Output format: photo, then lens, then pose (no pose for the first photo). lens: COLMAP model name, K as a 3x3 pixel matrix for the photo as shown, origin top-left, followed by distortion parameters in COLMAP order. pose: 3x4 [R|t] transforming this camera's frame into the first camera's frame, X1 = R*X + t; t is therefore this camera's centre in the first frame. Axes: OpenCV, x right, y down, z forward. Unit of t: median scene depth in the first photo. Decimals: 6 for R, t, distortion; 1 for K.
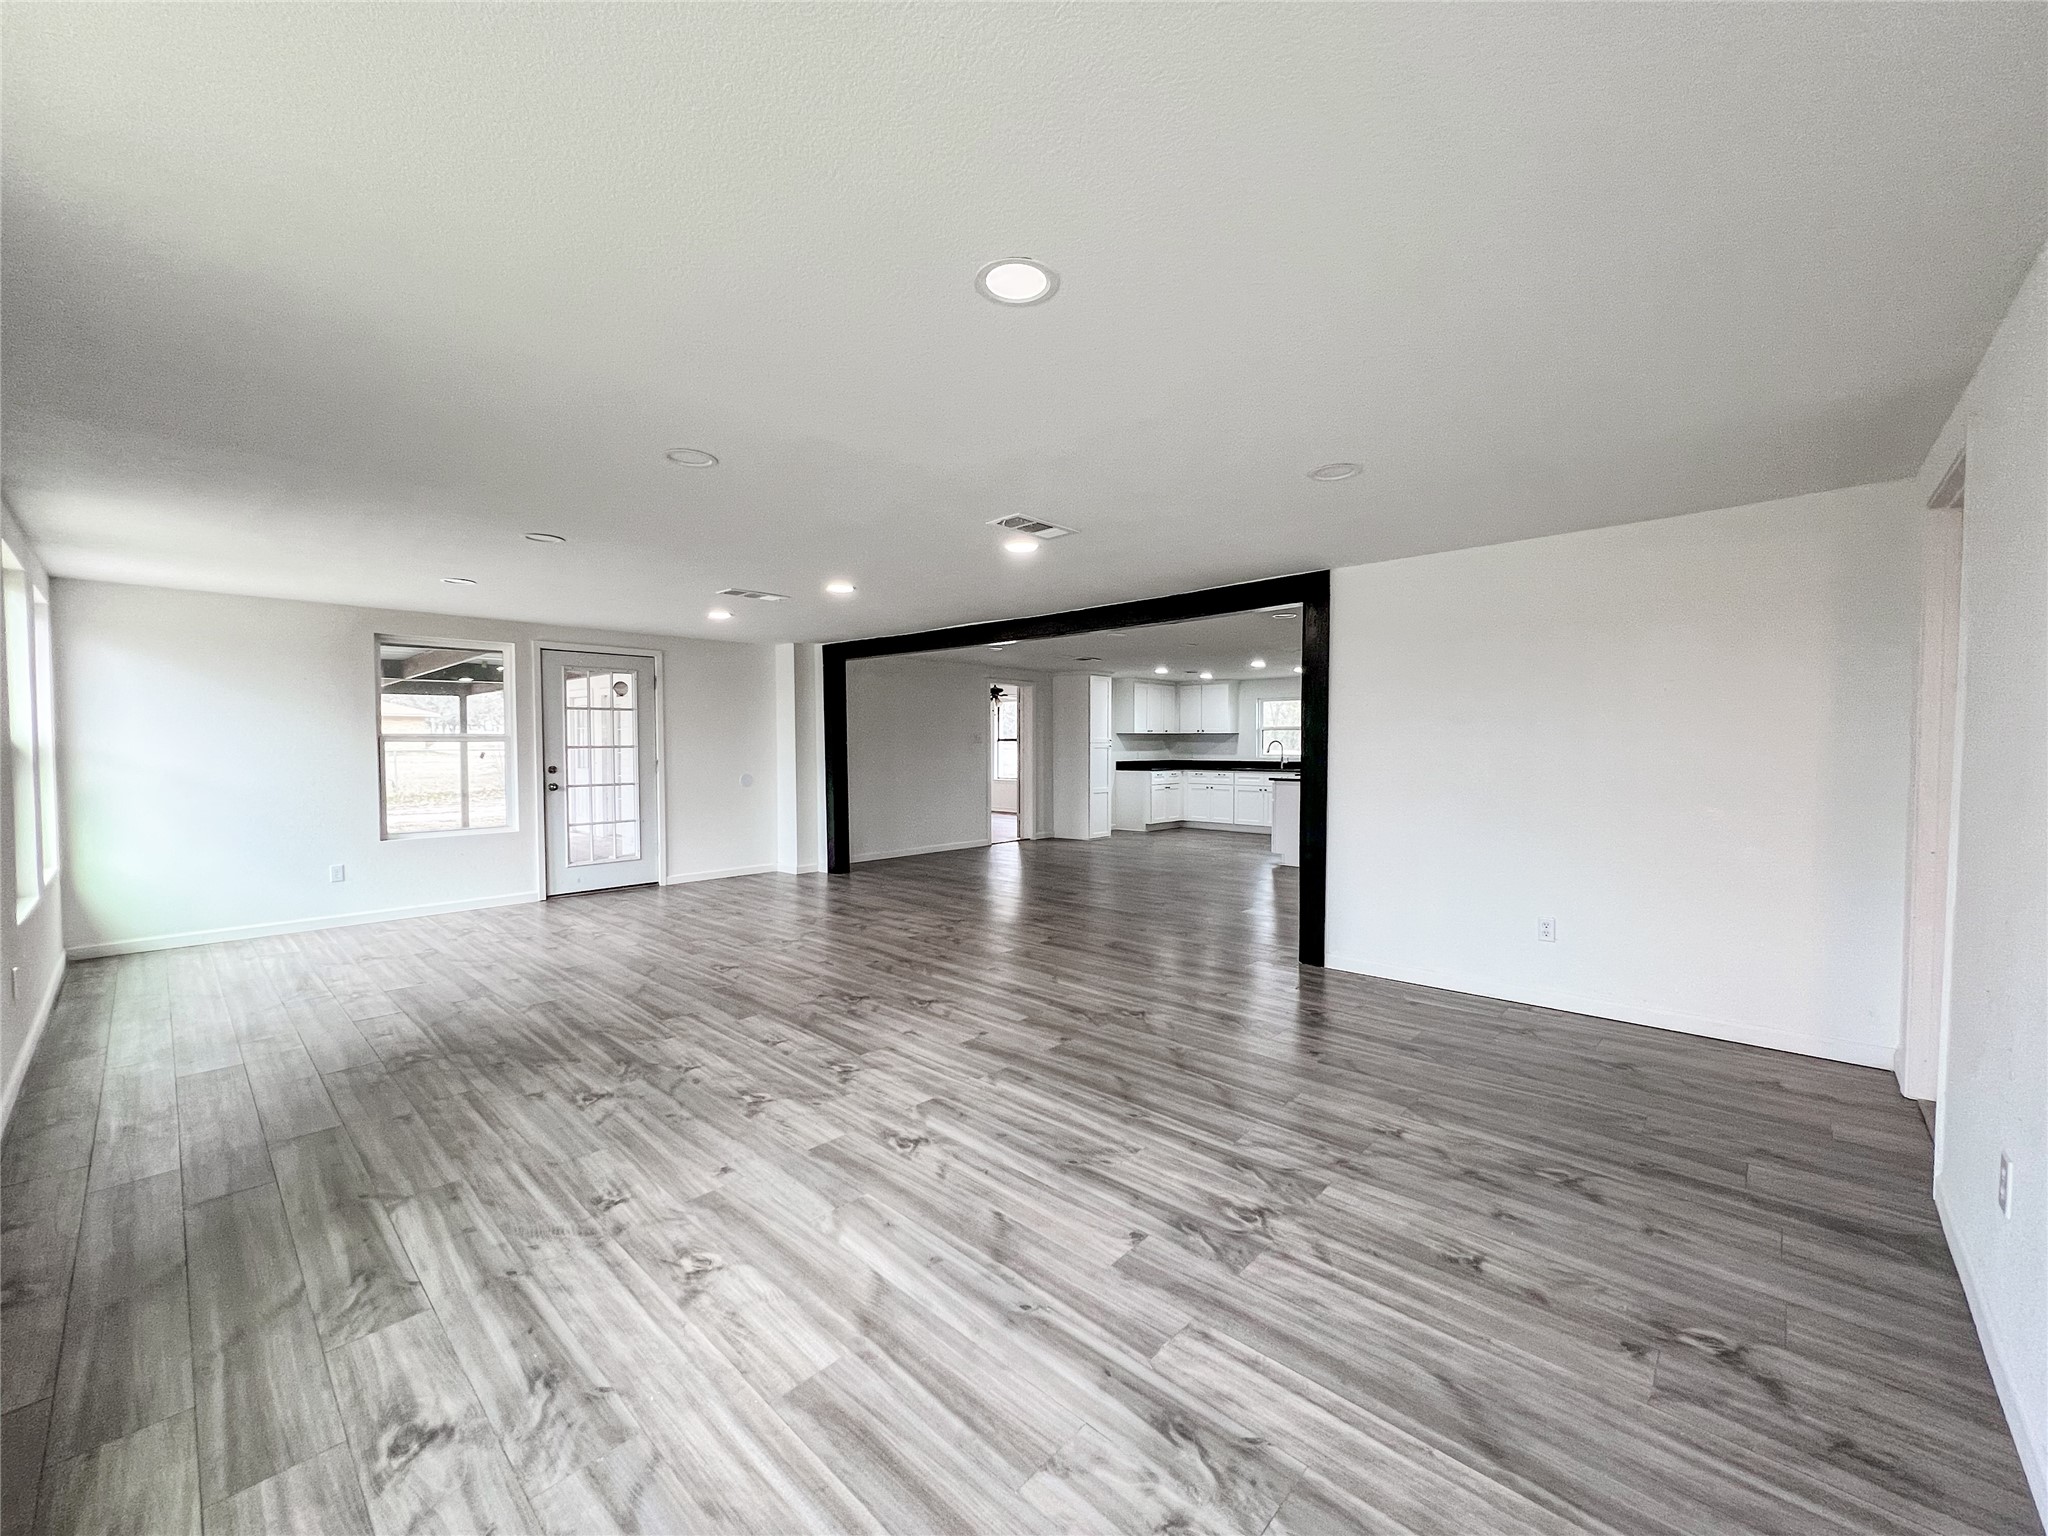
lens RADIAL K [[822.6, 0, 1021.8], [0, 822.6, 762.1], [0, 0, 1]] dist [-0.003601, 0.000831]
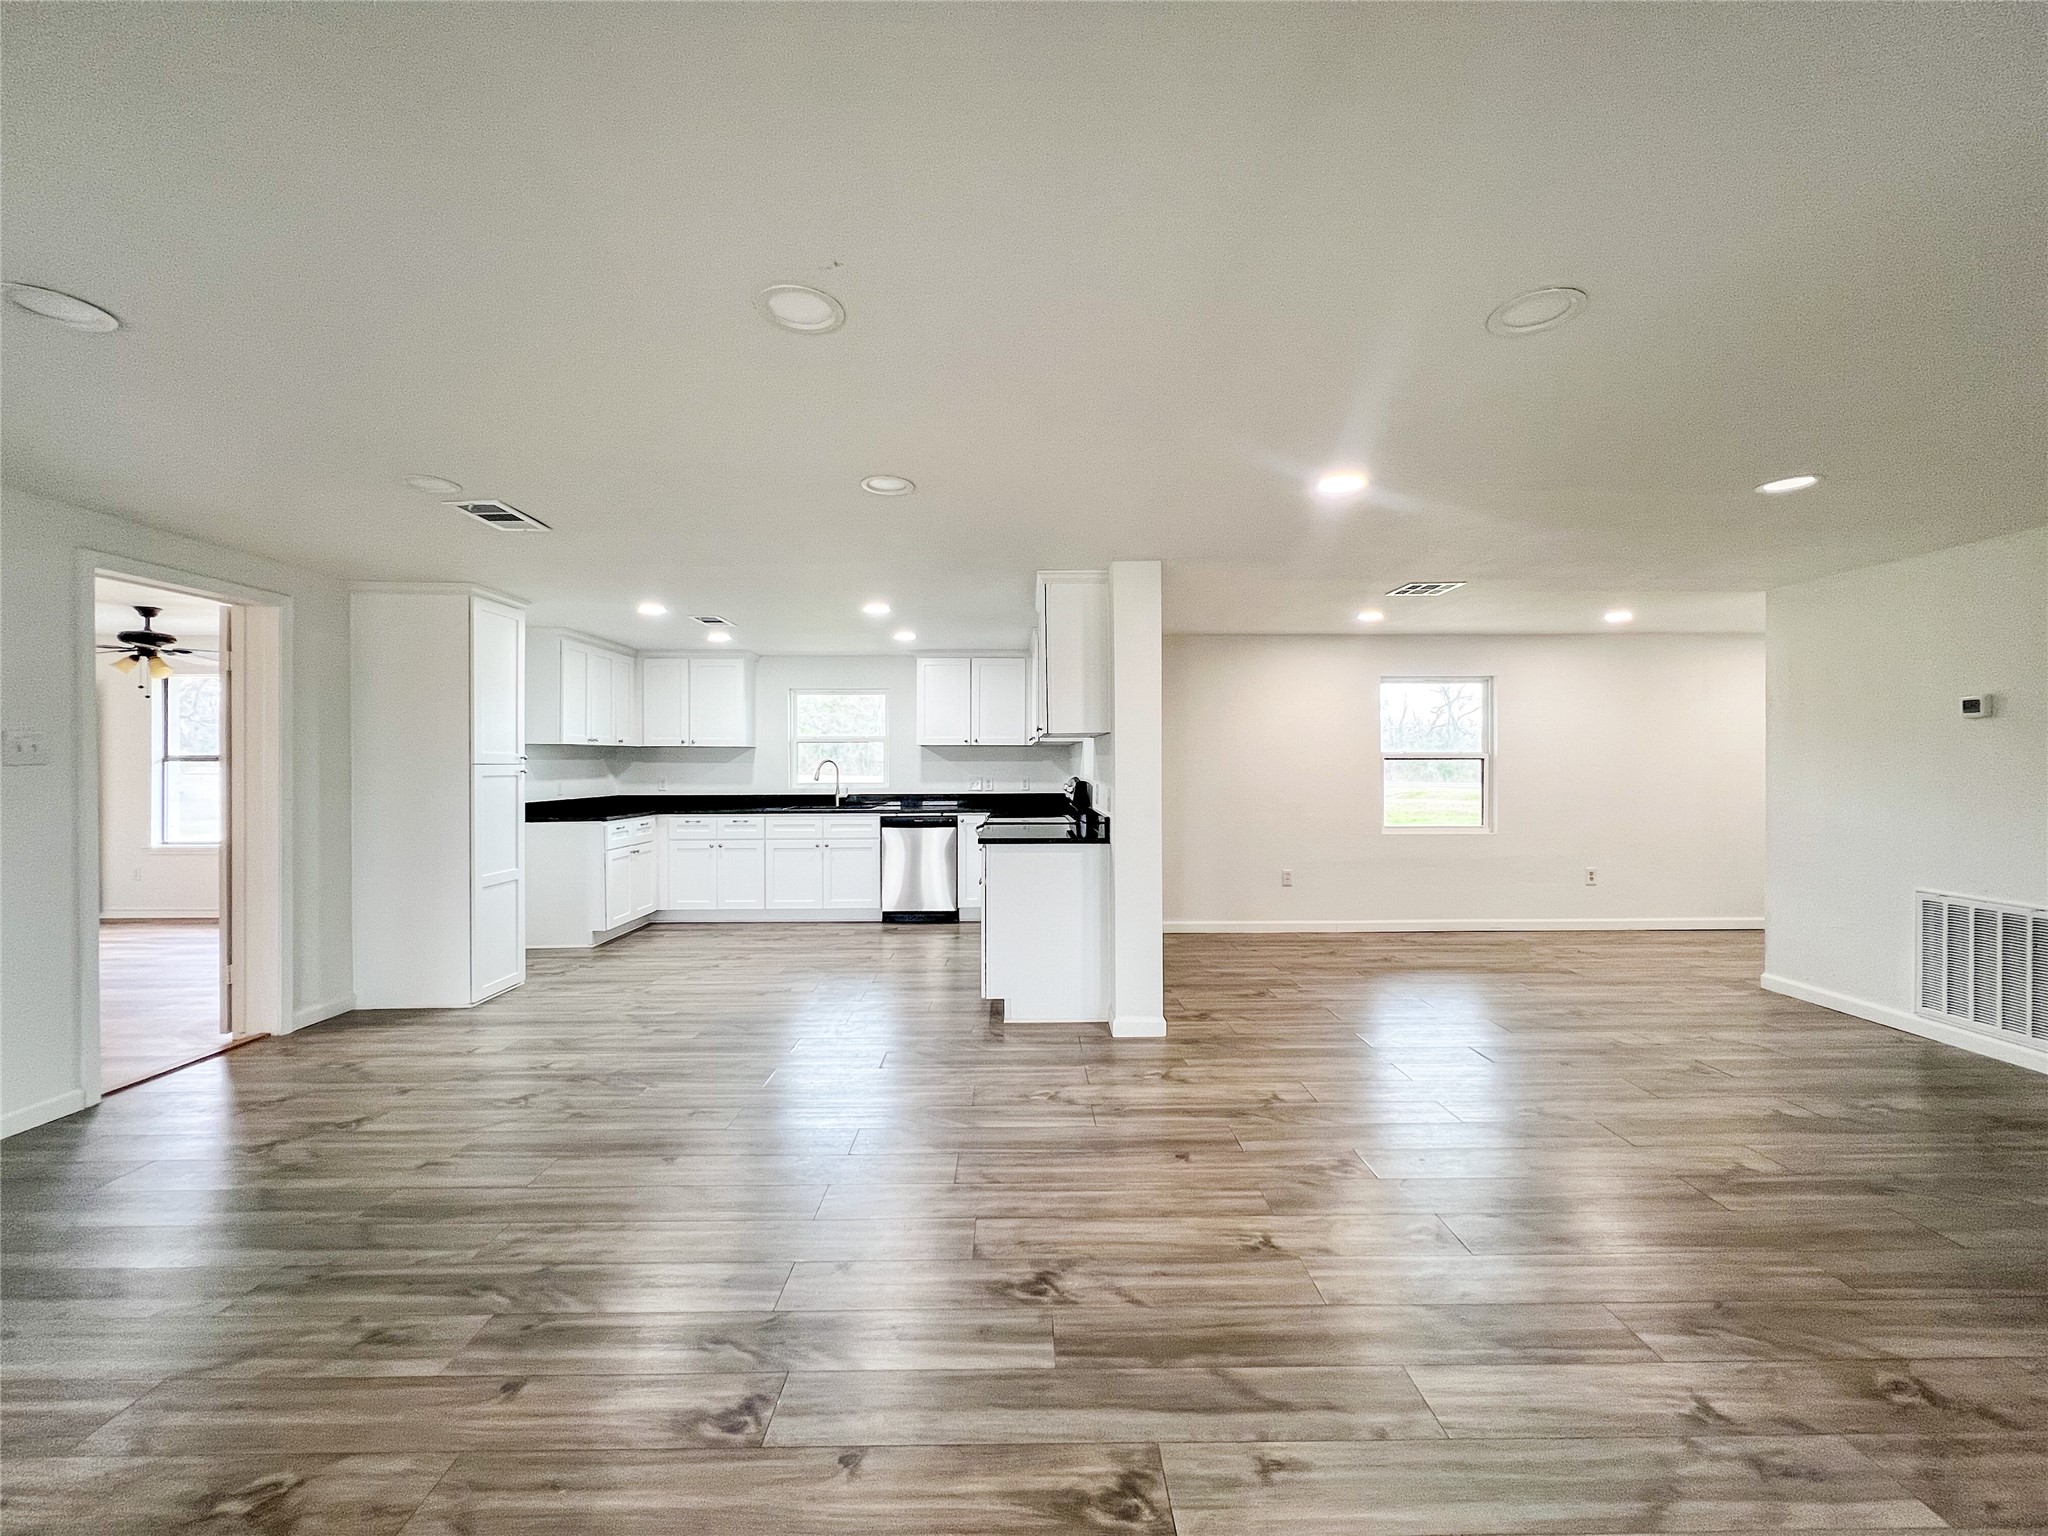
lens RADIAL K [[822.6, 0, 1022.5], [0, 822.6, 760.9], [0, 0, 1]] dist [-0.003601, 0.000831]
pose [[0.718698, 0.001580, 0.695320, -0.009188], [0.016651, 0.999672, -0.019483, -0.031057], [-0.695123, 0.025580, 0.718436, 1.301704]]
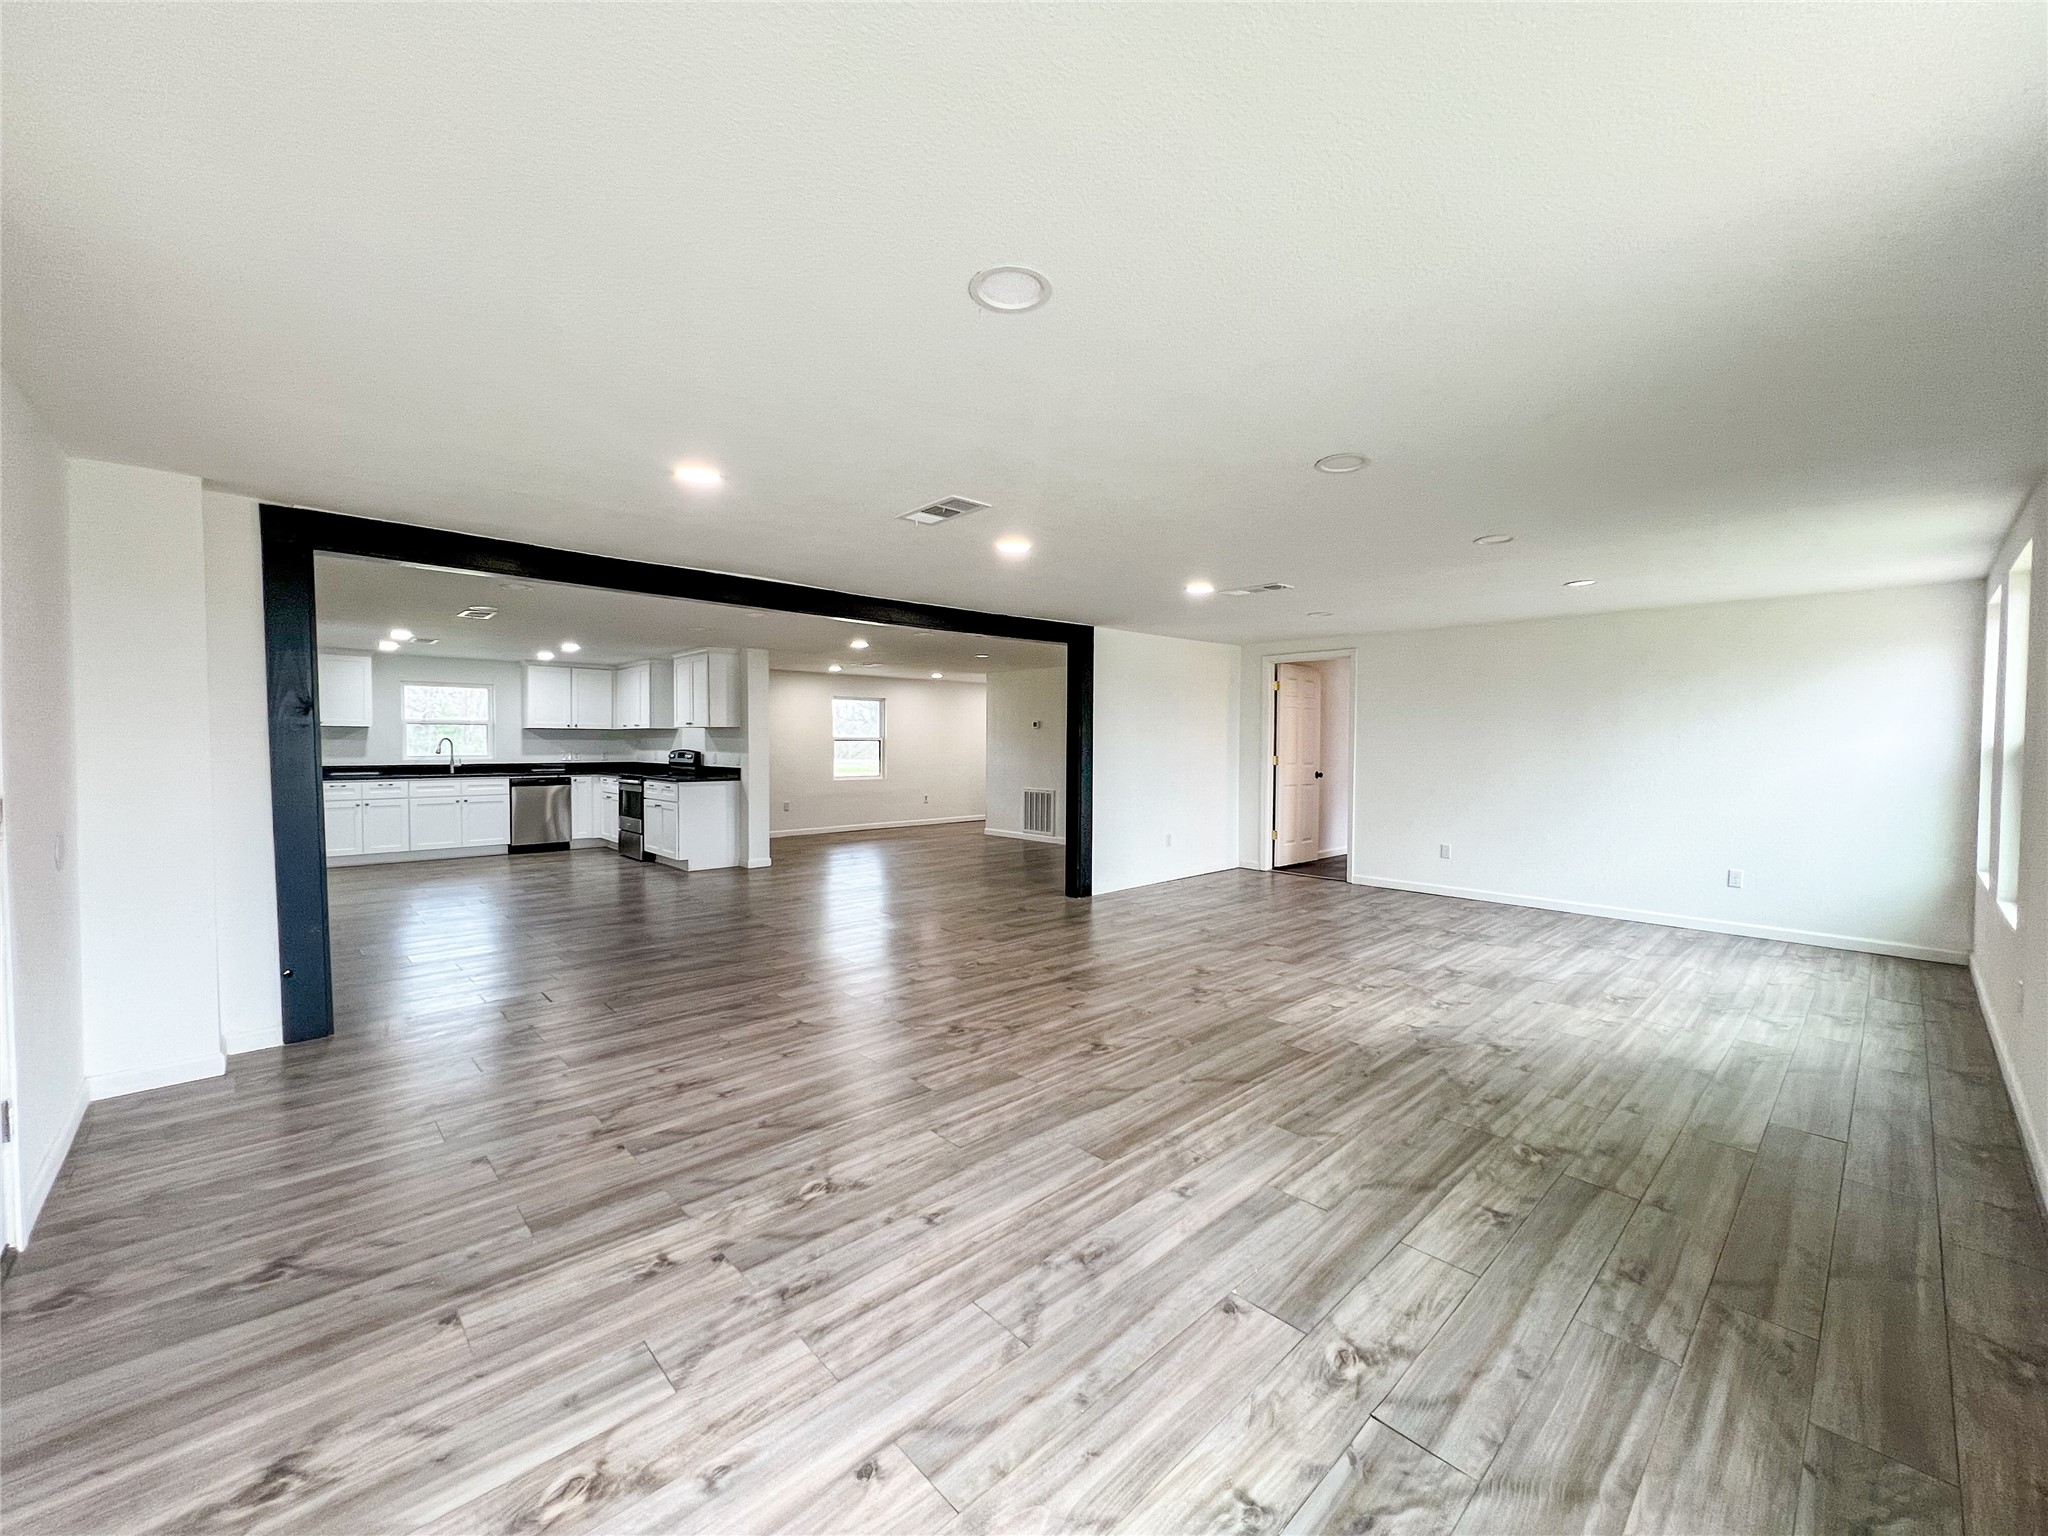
lens RADIAL K [[822.6, 0, 1025.1], [0, 822.6, 760.4], [0, 0, 1]] dist [-0.003601, 0.000831]
pose [[0.060042, -0.018709, 0.998021, -1.196606], [0.018173, 0.999679, 0.017647, -0.023338], [-0.998030, 0.017077, 0.060363, 1.112701]]
